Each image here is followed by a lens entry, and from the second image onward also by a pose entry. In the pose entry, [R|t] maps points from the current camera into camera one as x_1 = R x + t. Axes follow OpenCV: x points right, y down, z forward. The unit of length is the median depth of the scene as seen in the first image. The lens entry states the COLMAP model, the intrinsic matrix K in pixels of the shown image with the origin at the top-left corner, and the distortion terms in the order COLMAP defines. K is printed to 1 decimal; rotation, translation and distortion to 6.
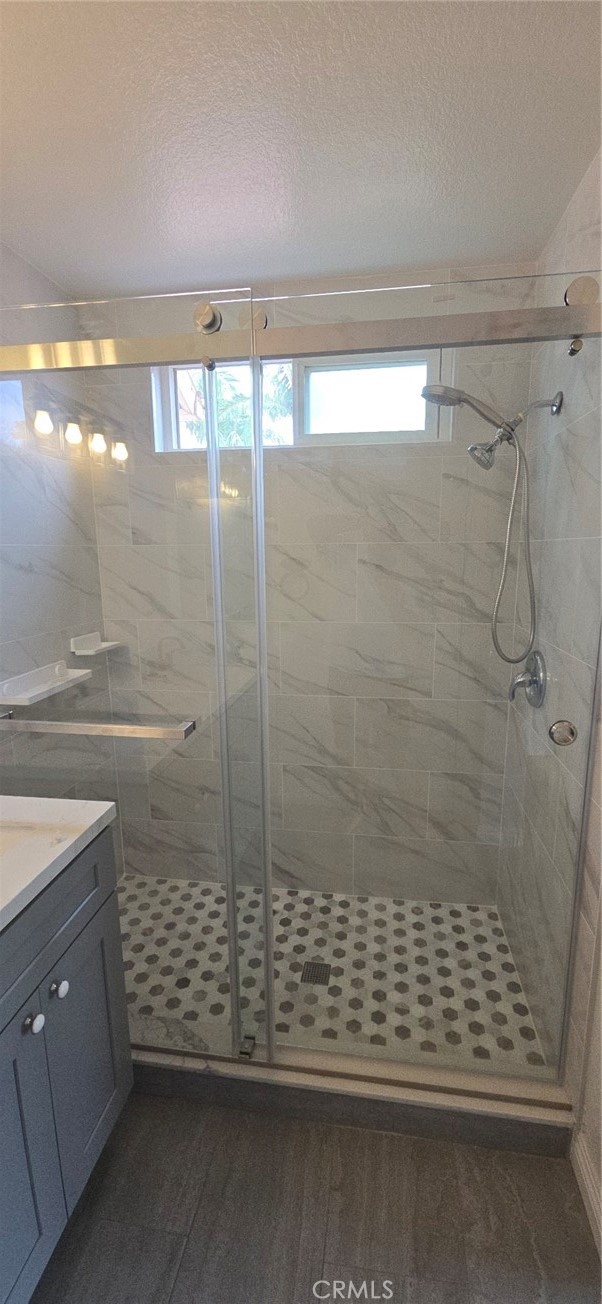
lens RADIAL K [[533.9, 0, 303.8], [0, 533.9, 655.1], [0, 0, 1]] dist [0.001882, -0.005460]
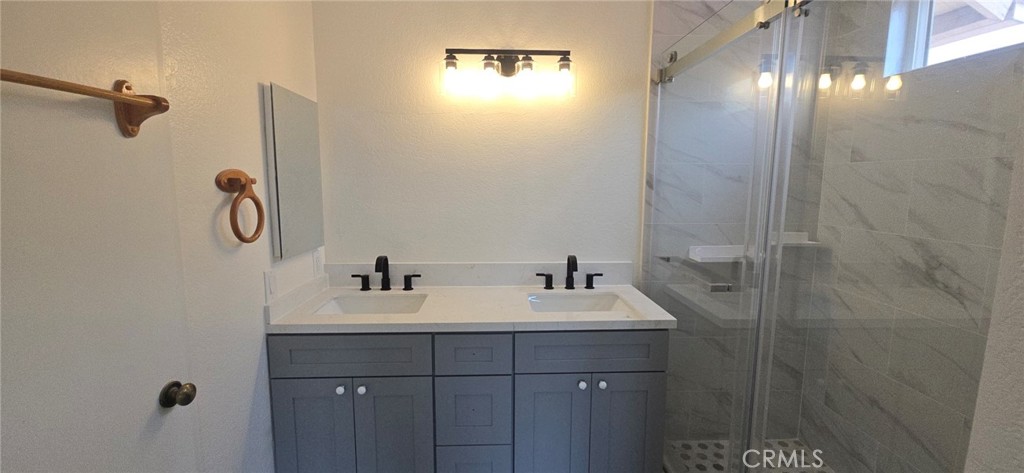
lens RADIAL K [[419.2, 0, 511.2], [0, 419.2, 239.1], [0, 0, 1]] dist [0.001882, -0.005460]
pose [[0.182990, 0.139702, -0.973138, 0.441695], [-0.196146, 0.975139, 0.103105, 0.006000], [0.963349, 0.172010, 0.205842, 0.133492]]
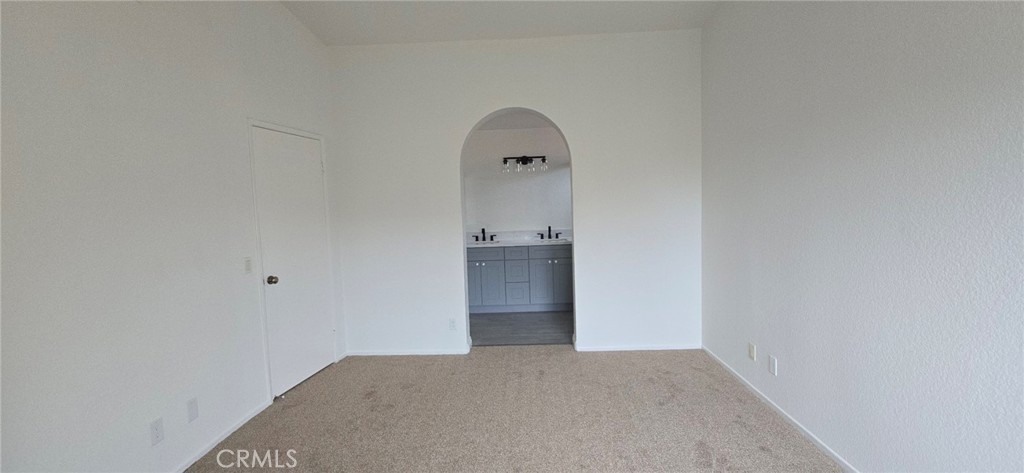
lens RADIAL K [[419.2, 0, 514.1], [0, 419.2, 236.2], [0, 0, 1]] dist [0.001882, -0.005460]
pose [[0.119902, 0.082371, -0.989363, 2.239690], [-0.160180, 0.985101, 0.062604, 0.045904], [0.979778, 0.150970, 0.131309, -0.104569]]
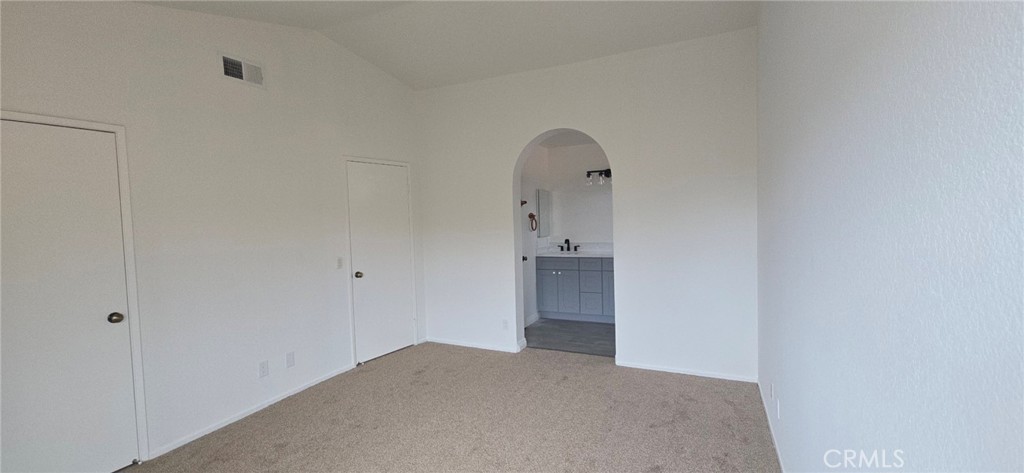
lens RADIAL K [[419.2, 0, 511.2], [0, 419.2, 233.6], [0, 0, 1]] dist [0.001882, -0.005460]
pose [[-0.290689, 0.057617, -0.955081, 2.361806], [-0.151785, 0.982769, 0.105485, -0.084664], [0.944702, 0.175630, -0.276935, 0.487015]]
